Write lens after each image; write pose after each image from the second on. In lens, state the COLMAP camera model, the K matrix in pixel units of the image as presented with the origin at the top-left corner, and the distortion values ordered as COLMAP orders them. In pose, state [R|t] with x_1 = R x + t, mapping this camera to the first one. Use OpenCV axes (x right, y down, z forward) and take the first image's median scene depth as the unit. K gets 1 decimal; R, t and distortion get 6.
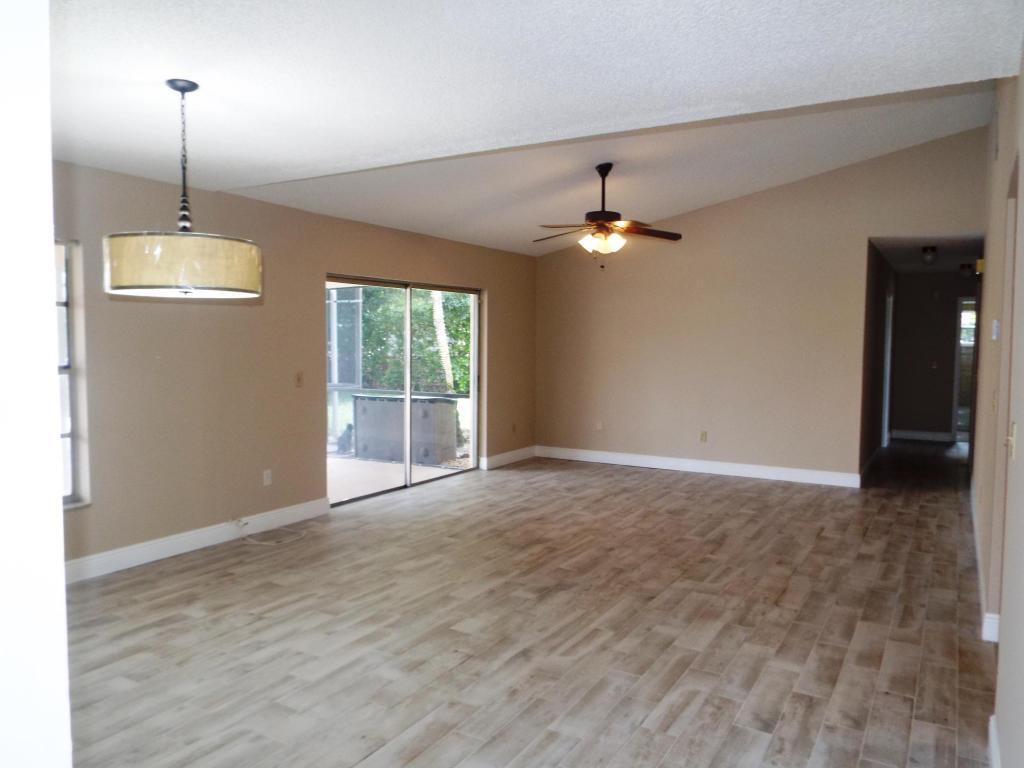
lens RADIAL K [[748.4, 0, 509.4], [0, 748.4, 387.7], [0, 0, 1]] dist [-0.012440, 0.016193]
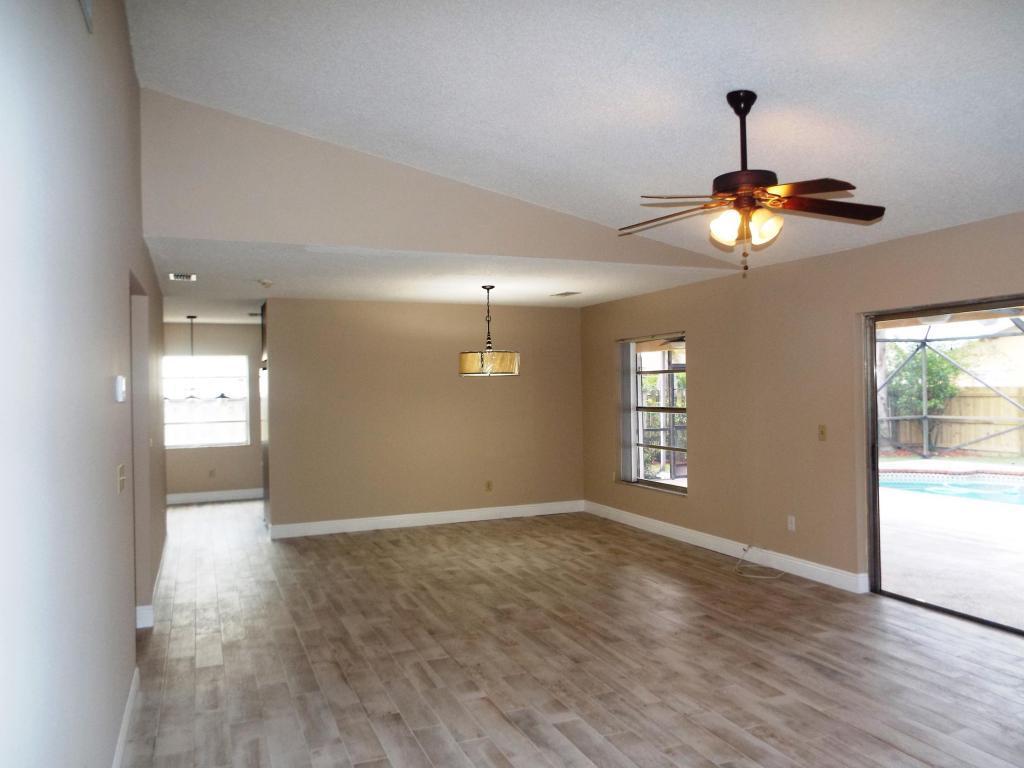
lens RADIAL K [[748.4, 0, 509.4], [0, 748.4, 387.7], [0, 0, 1]] dist [-0.012440, 0.016193]
pose [[-0.593916, 0.001094, -0.804527, 0.965079], [-0.040551, 0.998687, 0.031293, -0.109834], [0.803505, 0.051210, -0.593092, 1.664443]]
